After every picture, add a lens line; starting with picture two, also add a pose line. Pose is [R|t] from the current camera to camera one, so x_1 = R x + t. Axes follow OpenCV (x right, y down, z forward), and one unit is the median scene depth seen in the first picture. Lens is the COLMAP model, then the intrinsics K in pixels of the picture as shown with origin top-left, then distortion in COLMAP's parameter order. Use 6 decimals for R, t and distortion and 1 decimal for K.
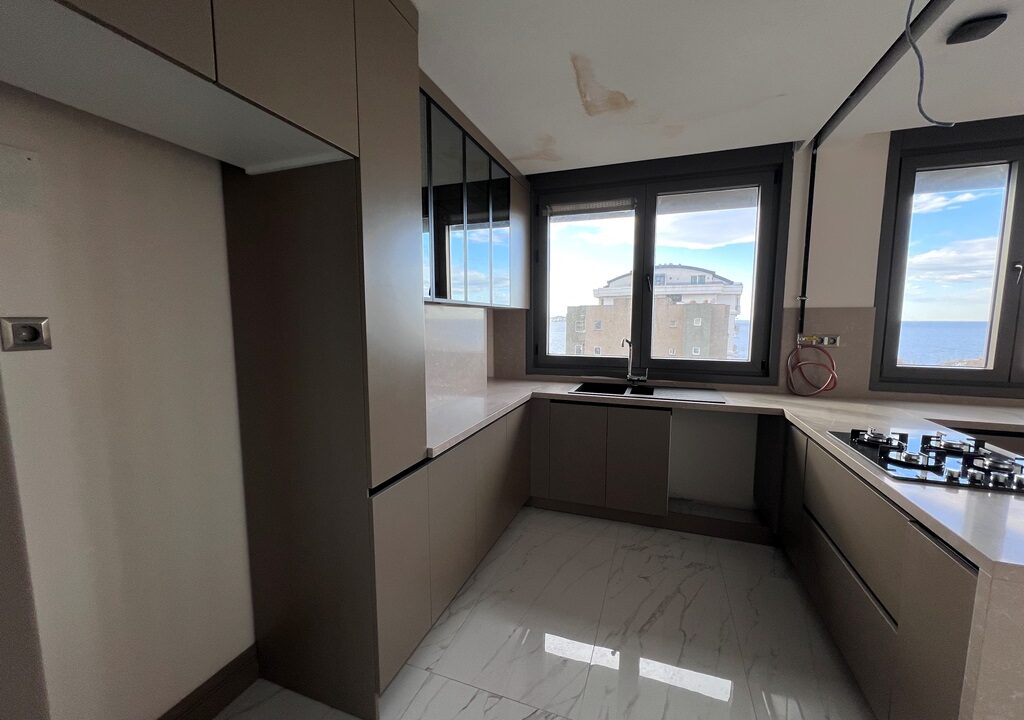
lens RADIAL K [[408.6, 0, 512.0], [0, 408.6, 363.2], [0, 0, 1]] dist [0.002980, 0.000429]
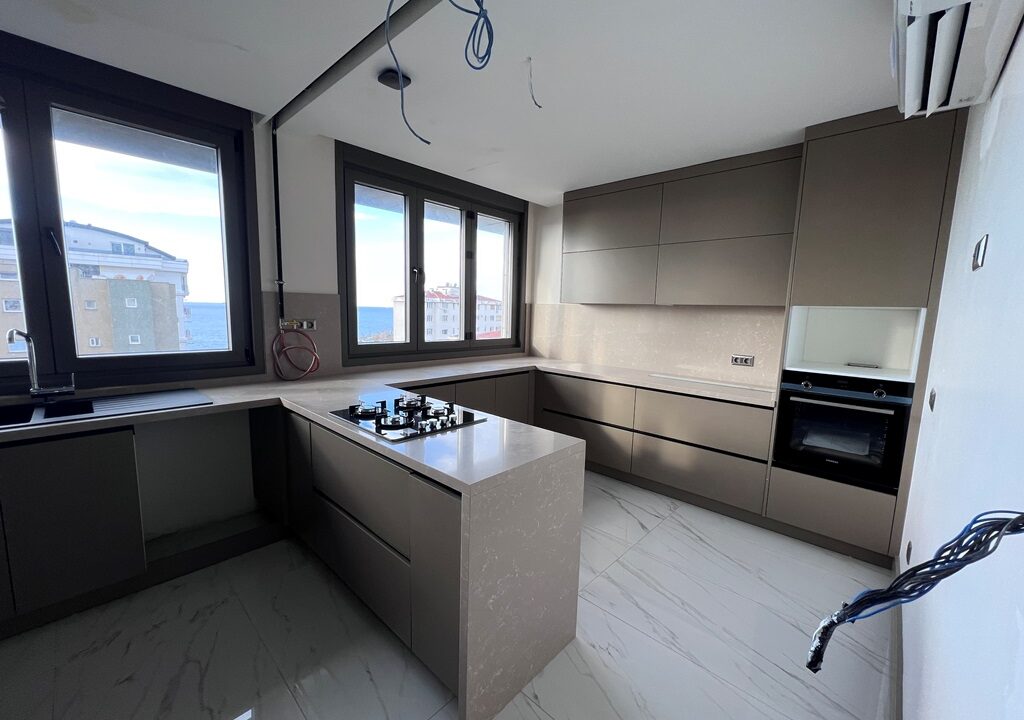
lens RADIAL K [[407.5, 0, 513.8], [0, 407.5, 361.6], [0, 0, 1]] dist [-0.002887, -0.000564]
pose [[0.382741, -0.108178, 0.917500, 0.006335], [0.073021, 0.993556, 0.086685, -0.012936], [-0.920965, 0.033819, 0.388174, 0.108106]]
